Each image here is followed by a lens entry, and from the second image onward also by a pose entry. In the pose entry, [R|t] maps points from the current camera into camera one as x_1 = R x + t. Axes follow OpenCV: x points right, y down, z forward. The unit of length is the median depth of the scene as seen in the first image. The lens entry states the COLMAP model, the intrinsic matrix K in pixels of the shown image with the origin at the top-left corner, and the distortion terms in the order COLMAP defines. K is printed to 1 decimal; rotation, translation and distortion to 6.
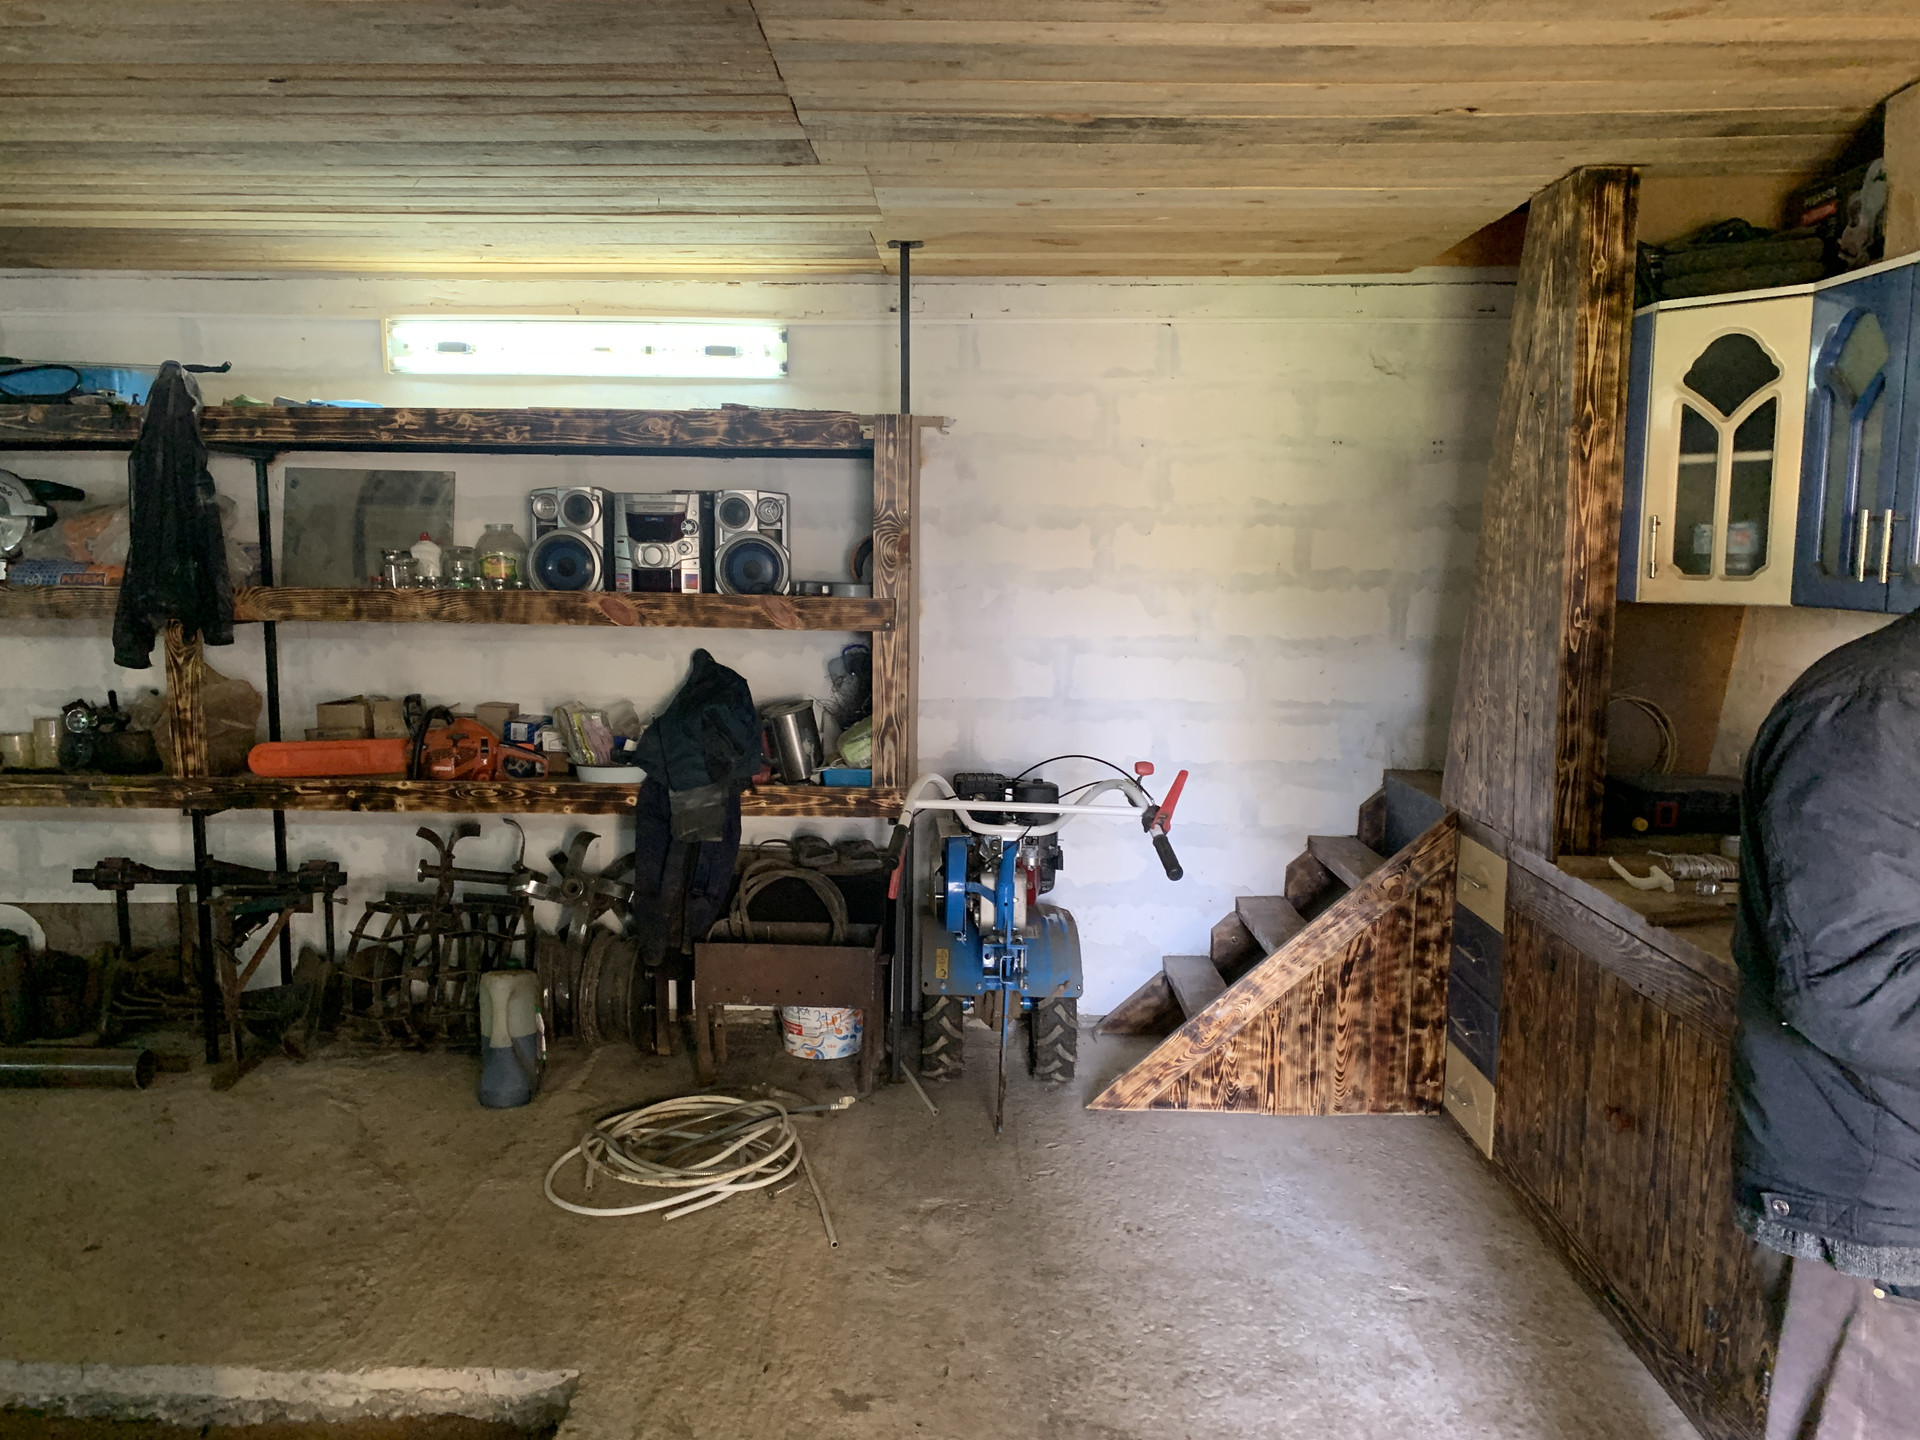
lens RADIAL K [[1453.0, 0, 944.9], [0, 1453.0, 733.1], [0, 0, 1]] dist [0.035165, -0.035385]
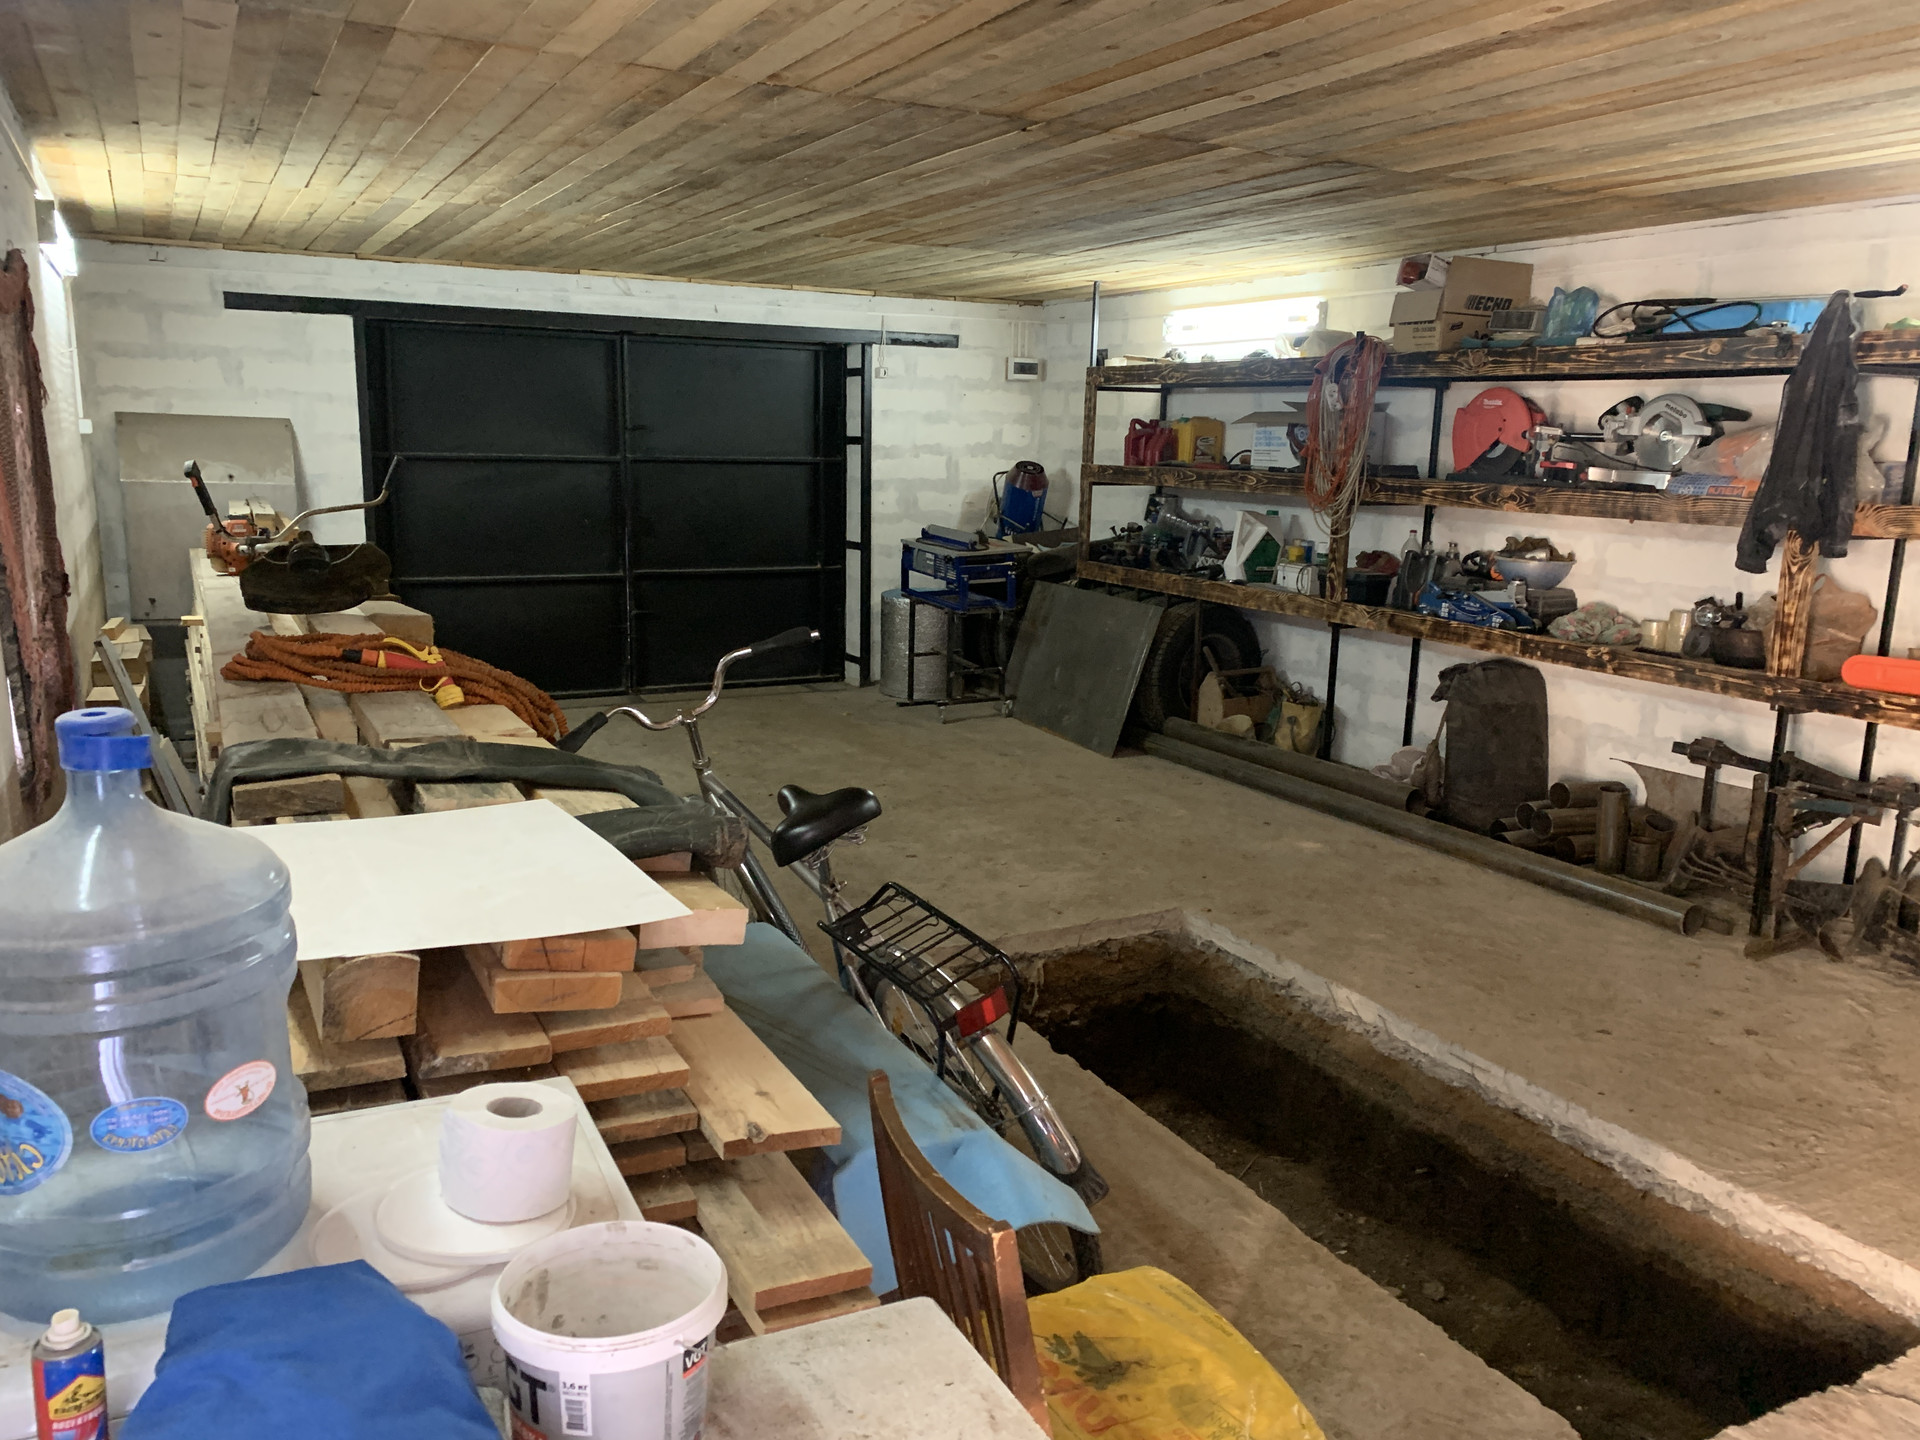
lens RADIAL K [[1453.0, 0, 954.5], [0, 1453.0, 721.1], [0, 0, 1]] dist [0.035165, -0.035385]
pose [[0.489192, 0.171953, -0.855058, 0.124422], [-0.128956, 0.983857, 0.124077, 0.007161], [0.862590, 0.049567, 0.503469, -0.085524]]
